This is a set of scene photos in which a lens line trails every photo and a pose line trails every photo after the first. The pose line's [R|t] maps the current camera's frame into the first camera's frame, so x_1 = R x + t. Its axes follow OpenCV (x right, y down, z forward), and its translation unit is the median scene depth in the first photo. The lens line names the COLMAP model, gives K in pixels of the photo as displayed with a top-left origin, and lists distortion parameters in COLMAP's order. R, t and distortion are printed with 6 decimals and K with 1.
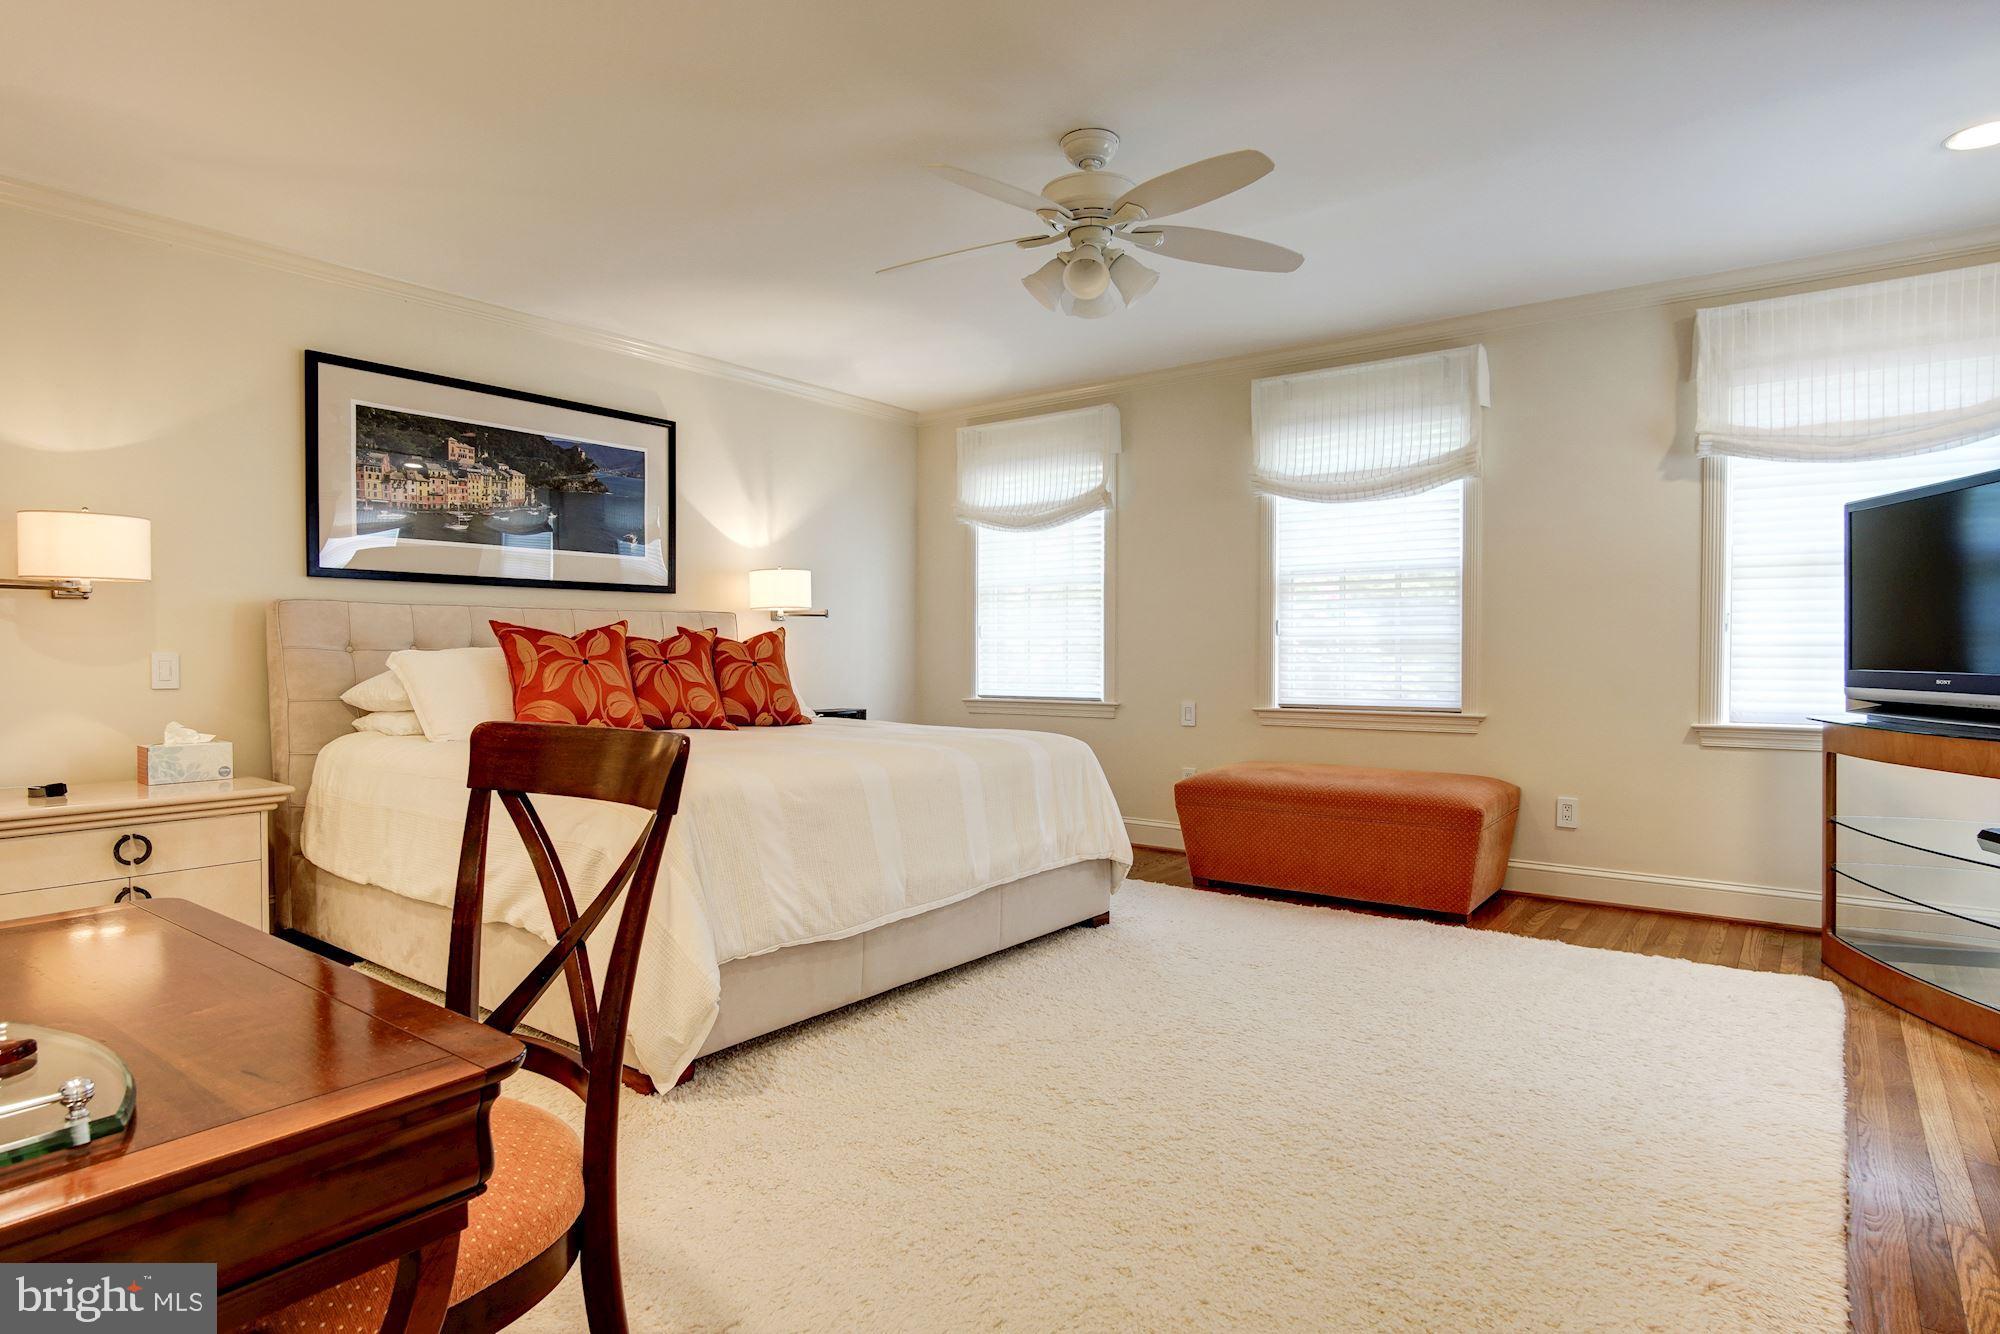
lens RADIAL K [[1079.0, 0, 1009.6], [0, 1079.0, 672.0], [0, 0, 1]] dist [-0.018358, 0.006594]
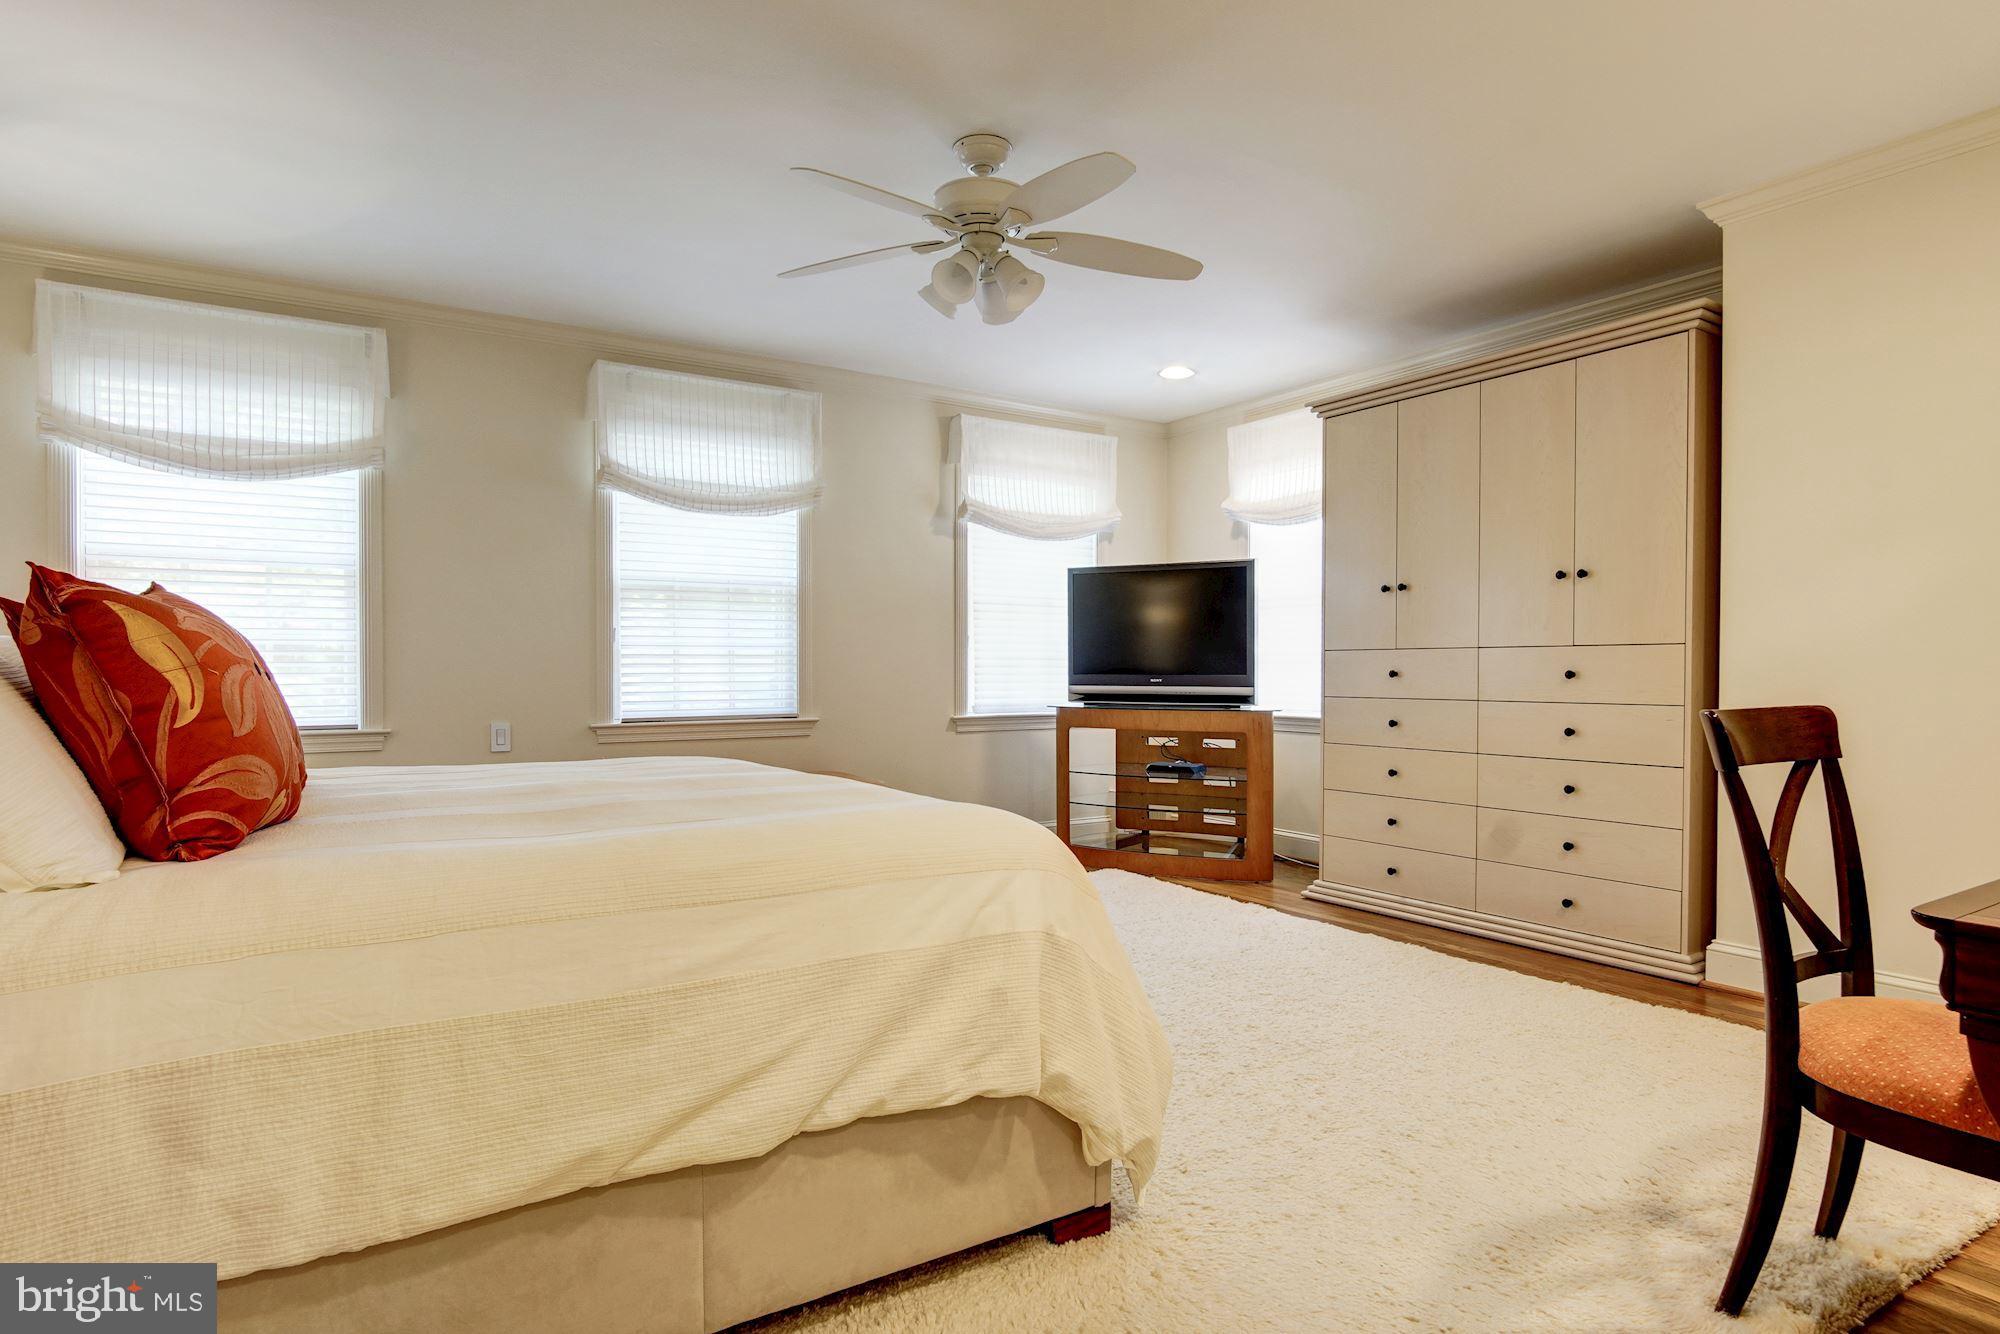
lens RADIAL K [[1079.0, 0, 1000.5], [0, 1079.0, 661.9], [0, 0, 1]] dist [-0.018358, 0.006594]
pose [[0.335897, 0.001599, 0.941897, -0.563172], [0.014905, 0.999864, -0.007013, -0.008389], [-0.941781, 0.016395, 0.335828, 0.429279]]
